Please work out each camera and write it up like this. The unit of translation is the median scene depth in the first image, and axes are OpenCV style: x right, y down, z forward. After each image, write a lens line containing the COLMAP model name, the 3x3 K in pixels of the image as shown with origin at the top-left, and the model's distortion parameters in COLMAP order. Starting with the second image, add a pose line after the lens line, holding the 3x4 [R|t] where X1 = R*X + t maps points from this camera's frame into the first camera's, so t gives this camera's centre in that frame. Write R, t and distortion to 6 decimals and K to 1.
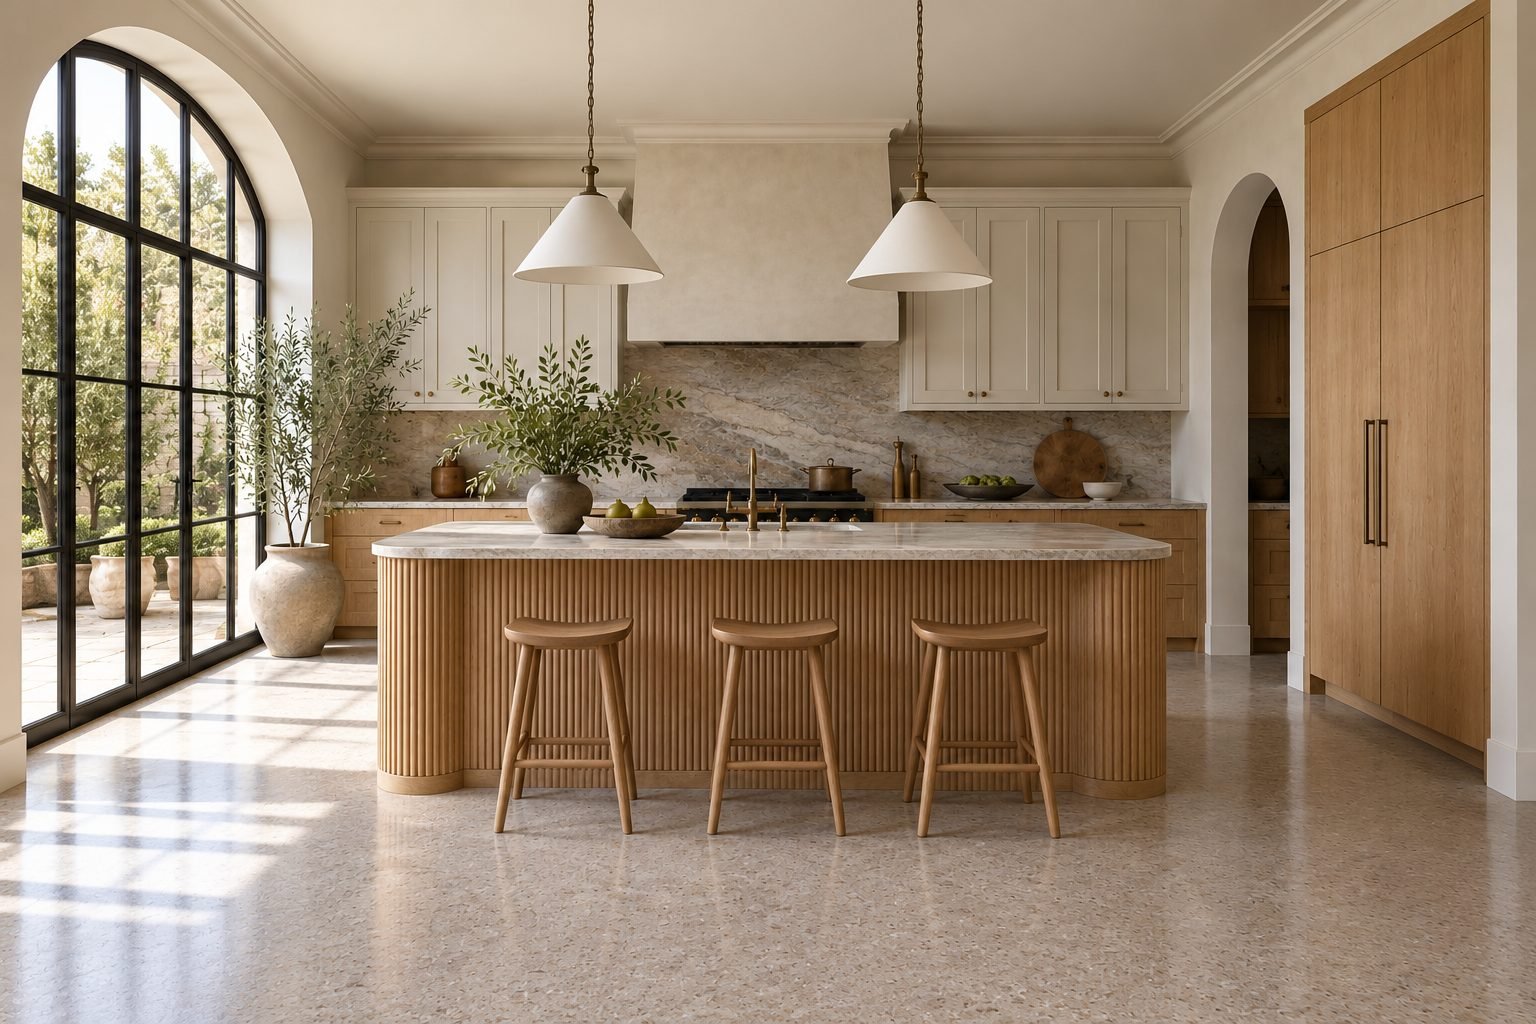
lens RADIAL K [[1484.9, 0, 768.0], [0, 1484.9, 512.0], [0, 0, 1]] dist [-0.115998, -0.009554]
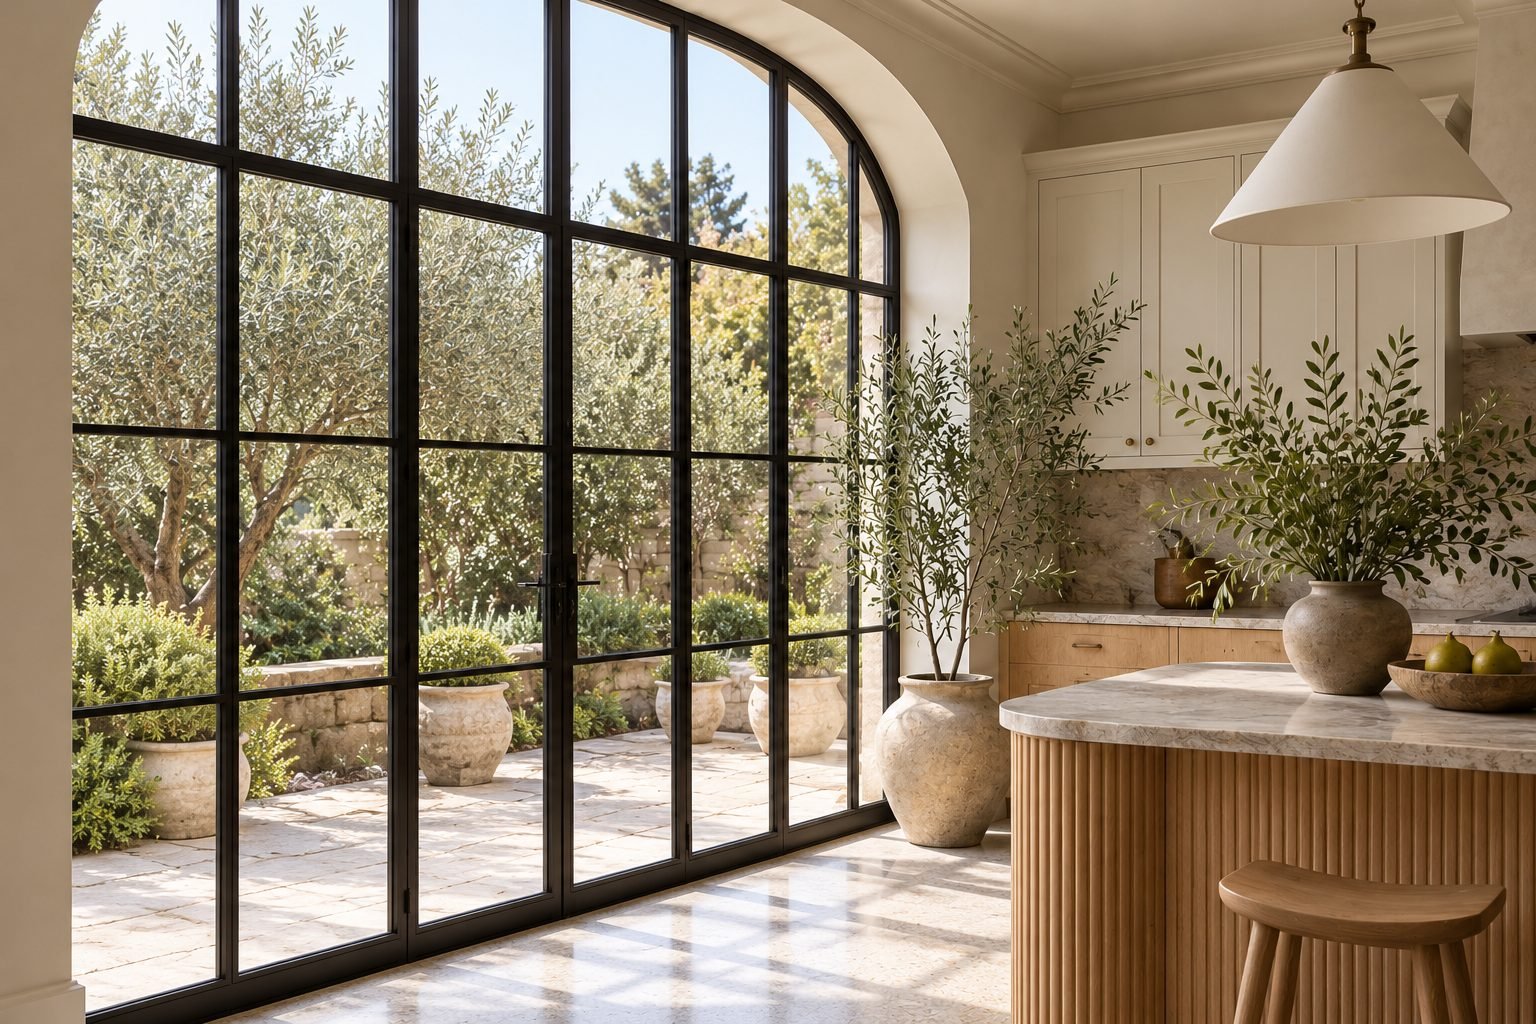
lens RADIAL K [[1484.9, 0, 768.0], [0, 1484.9, 512.0], [0, 0, 1]] dist [-0.115998, -0.009554]
pose [[0.841723, -0.016019, -0.539671, -0.029625], [-0.005199, 0.999273, -0.037769, -0.026041], [0.539884, 0.034597, 0.841028, 0.401314]]
